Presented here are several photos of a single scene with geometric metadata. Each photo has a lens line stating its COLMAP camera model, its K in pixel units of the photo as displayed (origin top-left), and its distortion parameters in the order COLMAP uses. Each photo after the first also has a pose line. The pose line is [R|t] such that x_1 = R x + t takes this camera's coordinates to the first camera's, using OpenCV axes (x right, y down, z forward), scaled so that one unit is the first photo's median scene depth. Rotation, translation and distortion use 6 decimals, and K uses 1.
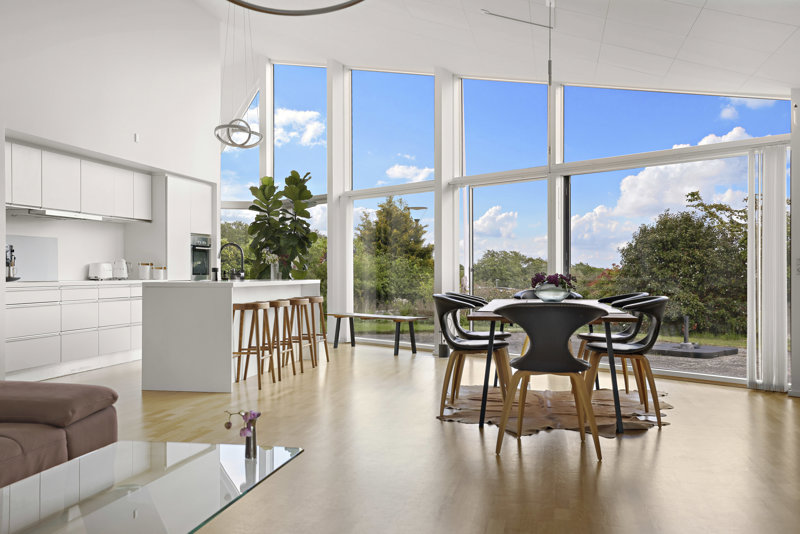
lens RADIAL K [[767.5, 0, 390.4], [0, 767.5, 273.4], [0, 0, 1]] dist [0.067640, 0.000000]
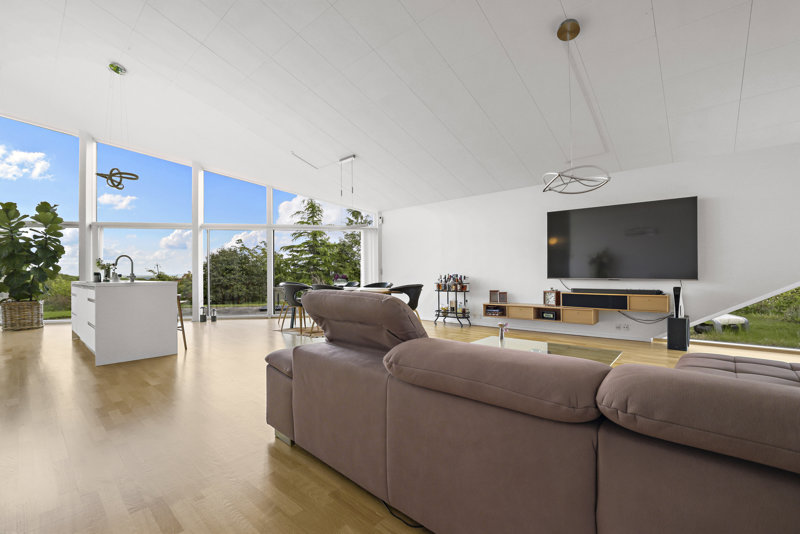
lens RADIAL K [[338.5, 0, 388.1], [0, 338.5, 273.8], [0, 0, 1]] dist [-0.010445, 0.000950]
pose [[0.517184, 0.001648, 0.855873, -0.360385], [-0.001134, 0.999999, -0.001240, -0.006531], [-0.855874, -0.000329, 0.517185, 0.195538]]
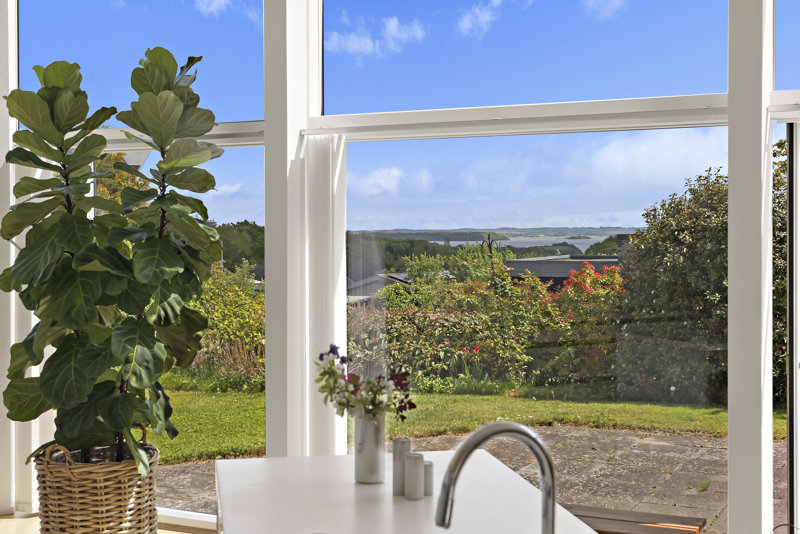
lens RADIAL K [[1125.2, 0, 403.7], [0, 1125.2, 246.0], [0, 0, 1]] dist [0.017910, 0.000000]
pose [[0.929638, -0.004804, 0.368443, -0.233454], [0.001655, 0.999959, 0.008863, -0.059301], [-0.368471, -0.007629, 0.929608, 0.576559]]
